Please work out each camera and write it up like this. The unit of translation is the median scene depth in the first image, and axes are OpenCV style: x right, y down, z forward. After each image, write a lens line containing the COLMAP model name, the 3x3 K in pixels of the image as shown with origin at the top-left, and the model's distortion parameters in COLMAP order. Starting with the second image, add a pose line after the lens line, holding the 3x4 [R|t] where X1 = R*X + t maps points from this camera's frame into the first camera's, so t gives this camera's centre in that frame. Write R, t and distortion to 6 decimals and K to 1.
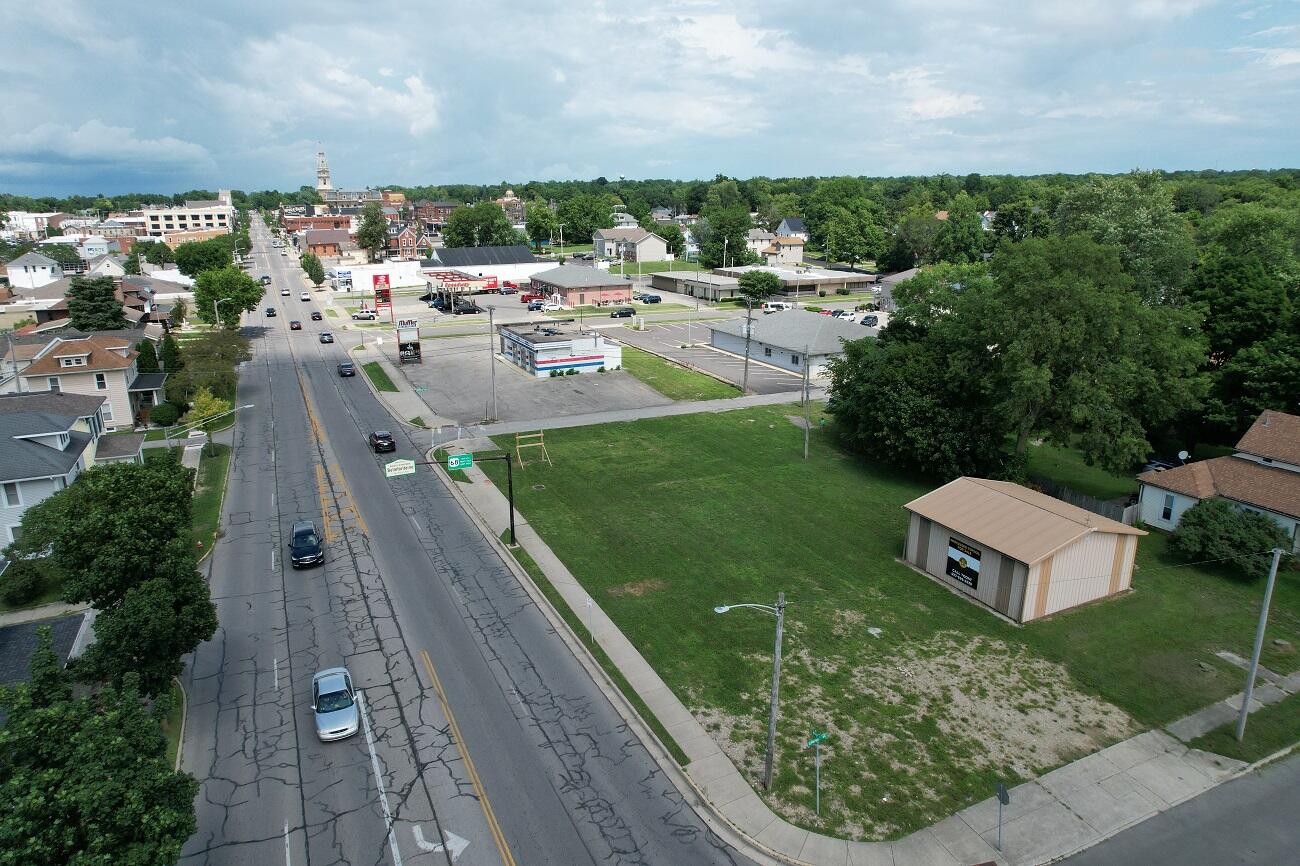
lens RADIAL K [[821.8, 0, 650.0], [0, 821.8, 433.0], [0, 0, 1]] dist [-0.077876, 0.063555]
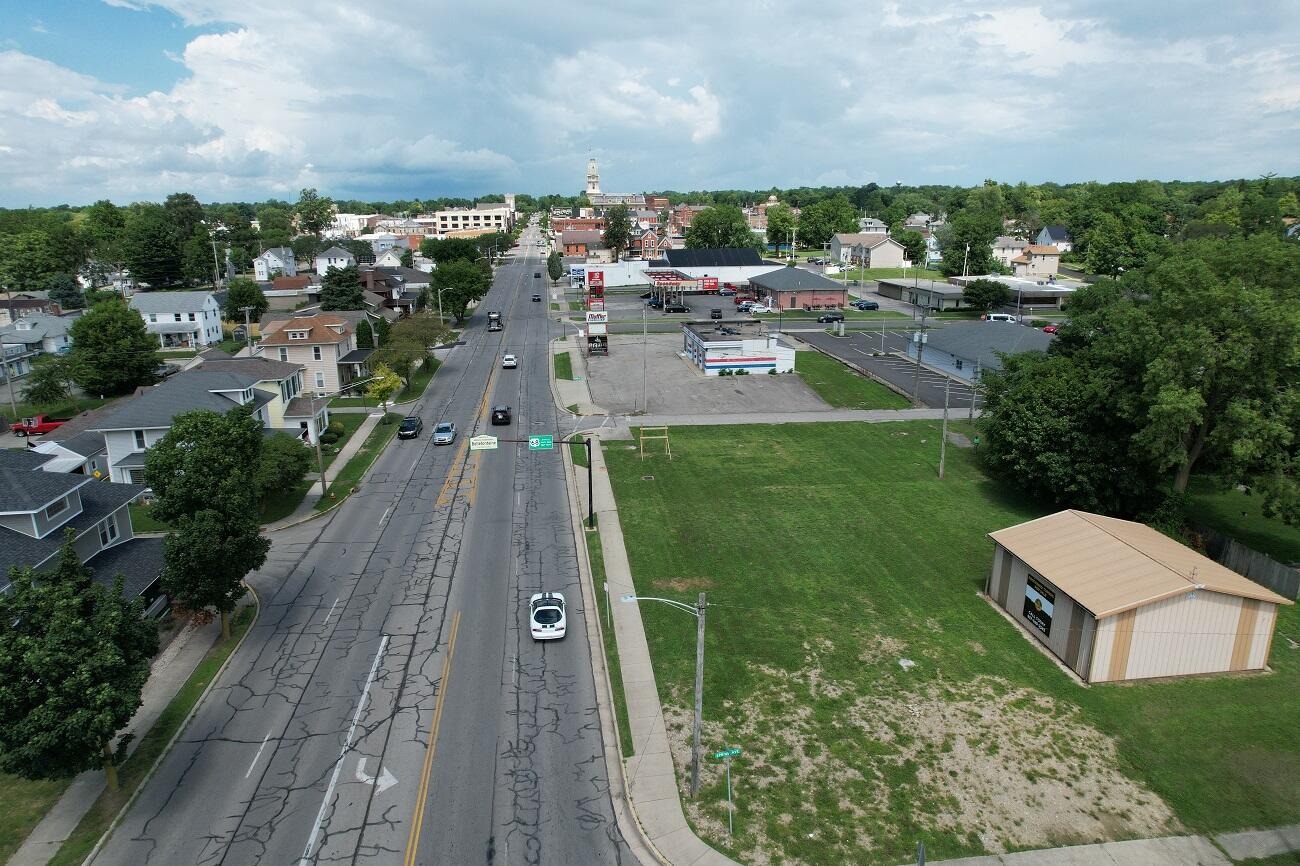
lens RADIAL K [[821.8, 0, 650.0], [0, 821.8, 433.0], [0, 0, 1]] dist [-0.077876, 0.063555]
pose [[0.949625, 0.082193, -0.302417, 0.185469], [-0.084223, 0.996427, 0.006347, 0.003848], [0.301858, 0.019443, 0.953155, 0.031538]]
